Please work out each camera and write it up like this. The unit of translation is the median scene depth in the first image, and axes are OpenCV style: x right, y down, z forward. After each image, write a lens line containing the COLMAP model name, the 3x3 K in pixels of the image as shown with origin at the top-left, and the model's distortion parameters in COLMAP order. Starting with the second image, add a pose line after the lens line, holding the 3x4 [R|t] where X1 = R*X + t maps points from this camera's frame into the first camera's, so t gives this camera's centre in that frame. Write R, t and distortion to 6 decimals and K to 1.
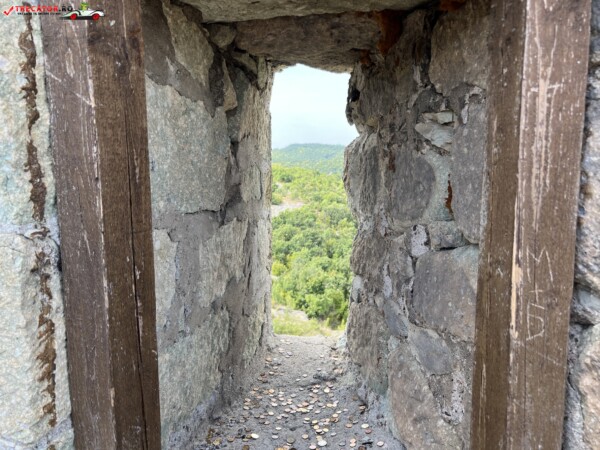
lens RADIAL K [[452.0, 0, 300.0], [0, 452.0, 225.0], [0, 0, 1]] dist [0.060147, -0.074259]
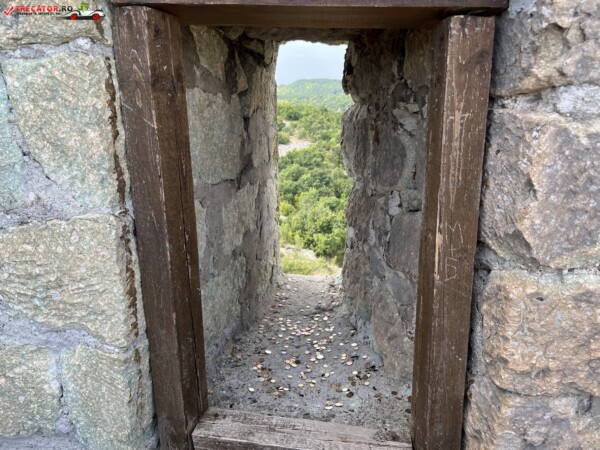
lens RADIAL K [[452.0, 0, 300.0], [0, 452.0, 225.0], [0, 0, 1]] dist [0.060147, -0.074259]
pose [[0.999802, -0.007047, -0.018584, 0.016846], [0.009468, 0.990993, 0.133582, -0.061239], [0.017475, -0.133732, 0.990863, -0.214301]]
